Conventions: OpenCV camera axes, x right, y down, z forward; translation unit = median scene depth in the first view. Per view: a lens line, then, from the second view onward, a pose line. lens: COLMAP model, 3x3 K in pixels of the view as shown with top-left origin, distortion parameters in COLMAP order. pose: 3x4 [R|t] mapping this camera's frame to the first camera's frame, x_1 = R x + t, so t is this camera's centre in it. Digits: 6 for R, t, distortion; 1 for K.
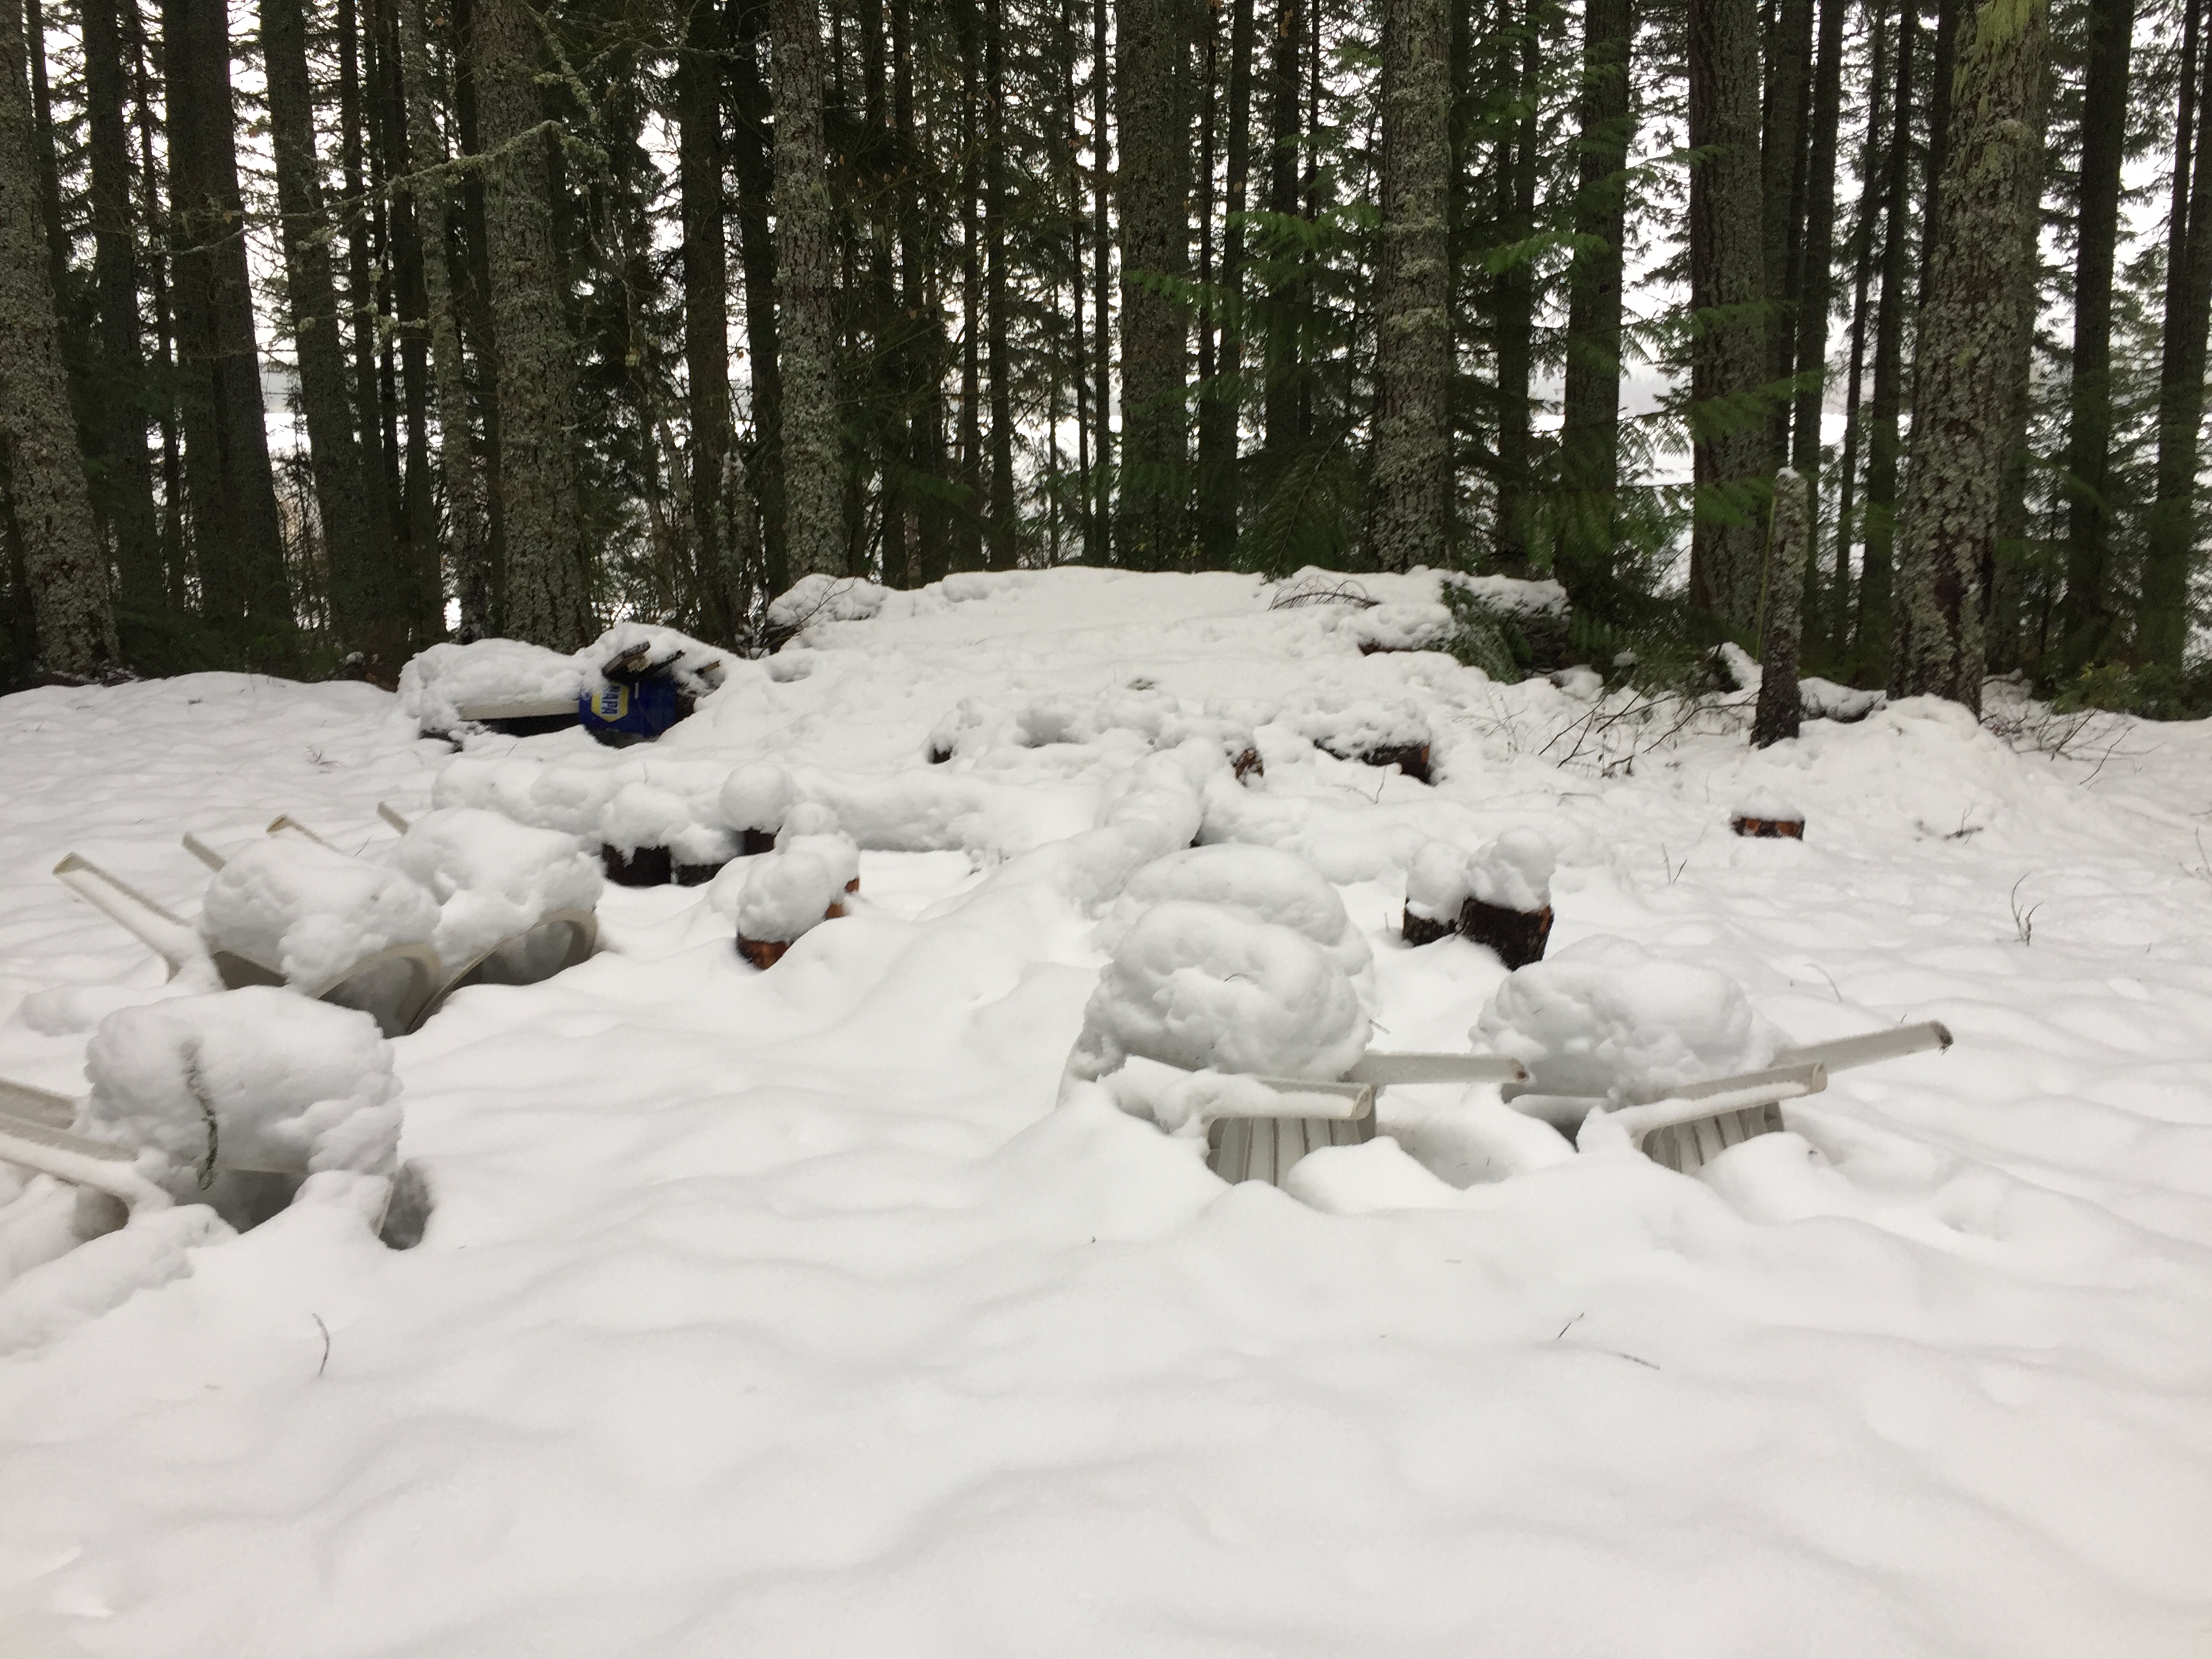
lens RADIAL K [[1924.8, 0, 1096.5], [0, 1924.8, 826.8], [0, 0, 1]] dist [0.095575, -0.122217]
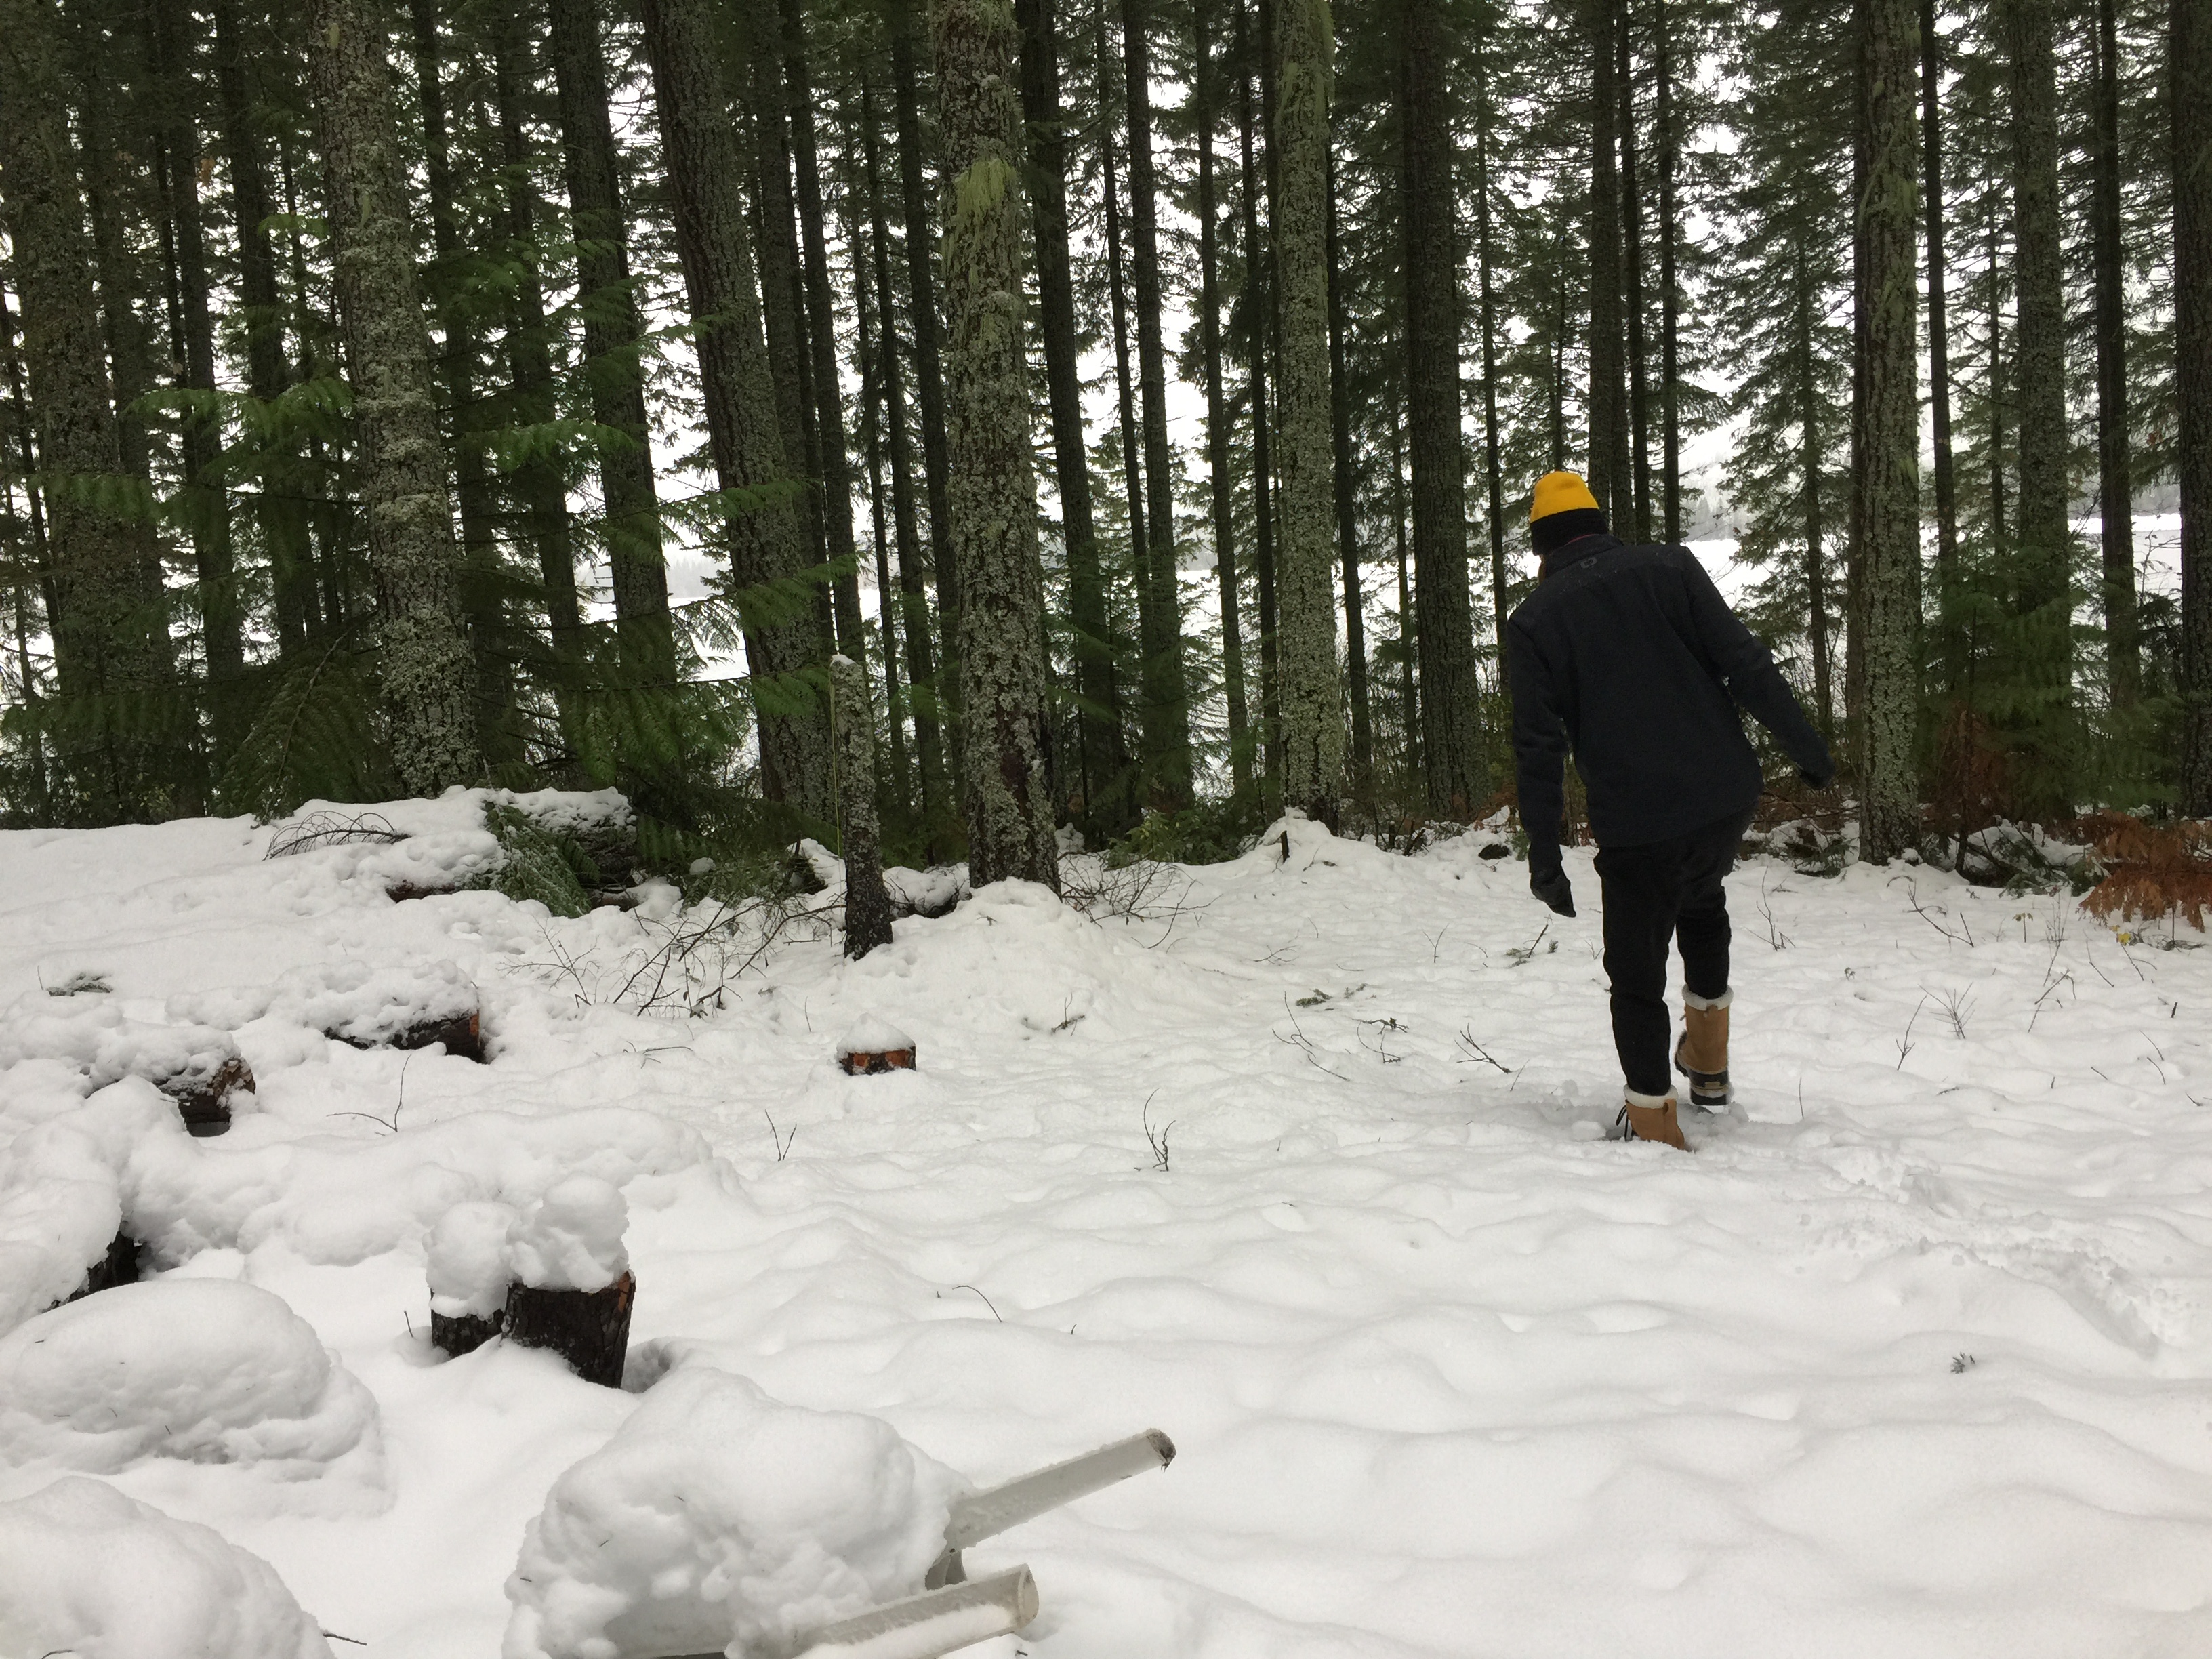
lens RADIAL K [[1924.8, 0, 1028.6], [0, 1924.8, 848.0], [0, 0, 1]] dist [0.095575, -0.122217]
pose [[0.904476, -0.108285, 0.412550, 0.041290], [0.141866, 0.988542, -0.051558, -0.028538], [-0.402240, 0.105160, 0.909475, 0.121066]]
